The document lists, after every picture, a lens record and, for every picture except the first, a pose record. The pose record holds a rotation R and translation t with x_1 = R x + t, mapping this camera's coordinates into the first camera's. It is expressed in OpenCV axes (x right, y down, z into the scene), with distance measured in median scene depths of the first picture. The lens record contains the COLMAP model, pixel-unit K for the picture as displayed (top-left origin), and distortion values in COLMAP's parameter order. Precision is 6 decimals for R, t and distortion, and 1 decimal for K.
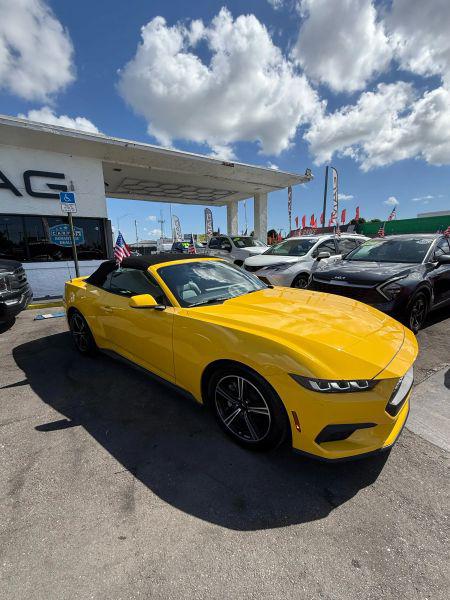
lens RADIAL K [[249.3, 0, 225.0], [0, 249.3, 300.0], [0, 0, 1]] dist [0.000714, 0.000022]
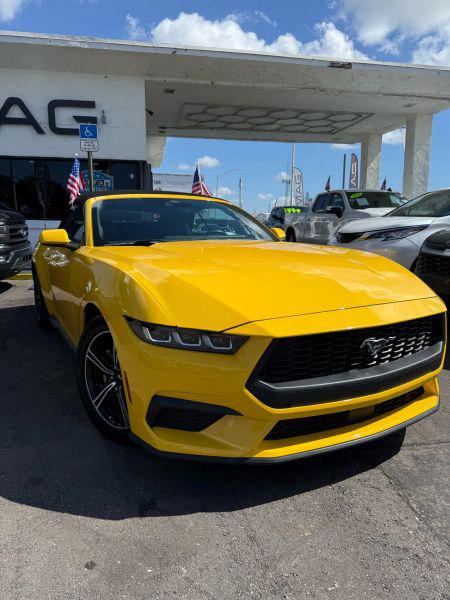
lens RADIAL K [[424.9, 0, 225.0], [0, 424.9, 300.0], [0, 0, 1]] dist [0.002006, -0.002385]
pose [[0.928428, 0.085188, -0.361614, 0.205465], [-0.096912, 0.995189, -0.014373, 0.053912], [0.358650, 0.048389, 0.932217, 0.003397]]
